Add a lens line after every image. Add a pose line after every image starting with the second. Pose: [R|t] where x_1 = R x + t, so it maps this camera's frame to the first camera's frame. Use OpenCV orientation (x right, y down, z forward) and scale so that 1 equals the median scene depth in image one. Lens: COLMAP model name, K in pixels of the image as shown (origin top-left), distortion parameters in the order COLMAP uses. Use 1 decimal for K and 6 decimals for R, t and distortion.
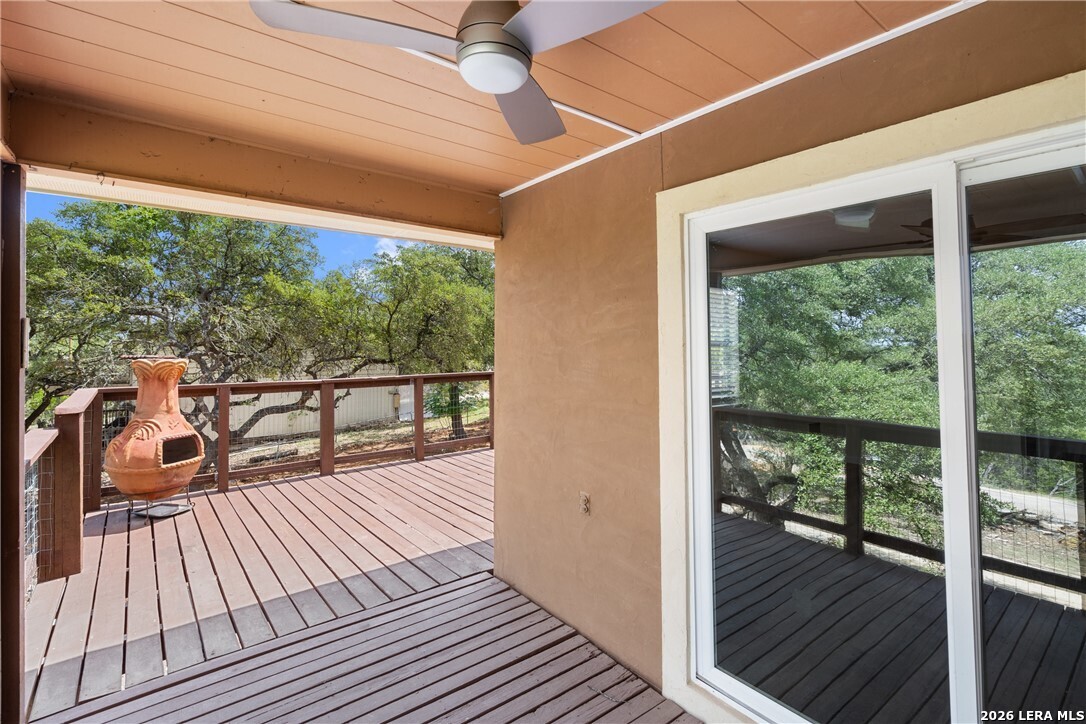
lens RADIAL K [[488.7, 0, 543.5], [0, 488.7, 324.4], [0, 0, 1]] dist [0.001328, 0.000262]
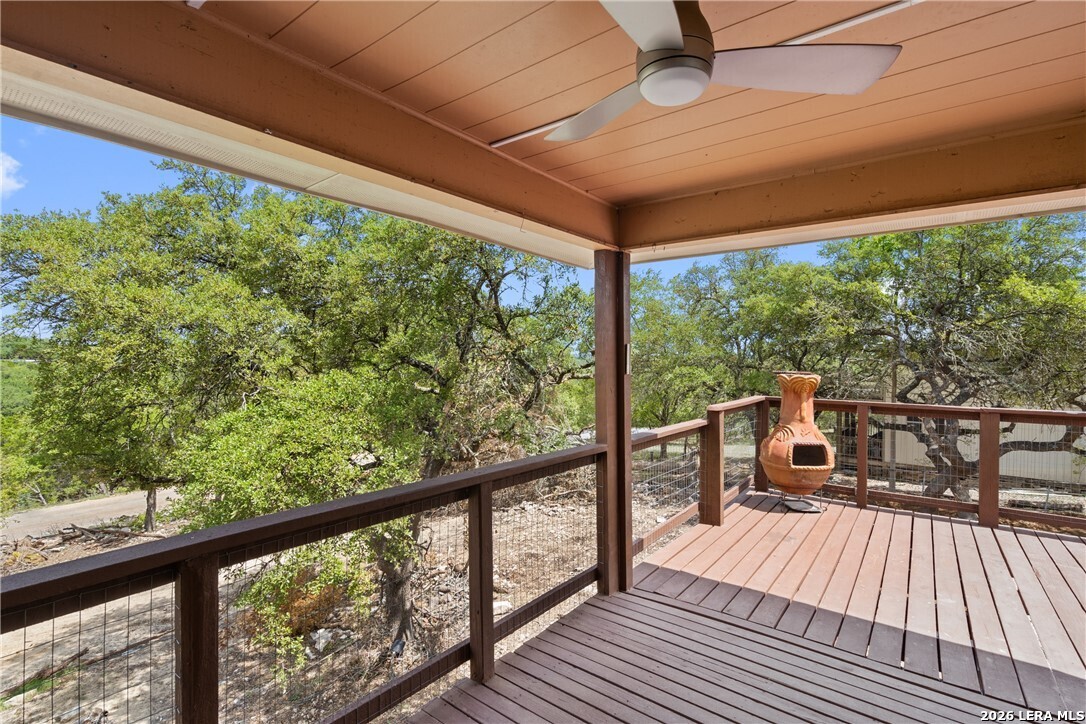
lens RADIAL K [[503.1, 0, 543.0], [0, 503.1, 362.0], [0, 0, 1]] dist [-0.000915, -0.000208]
pose [[0.268484, 0.008548, -0.963246, 0.199313], [0.028353, 0.999457, 0.016772, 0.004595], [0.962867, -0.031814, 0.268096, 0.108777]]
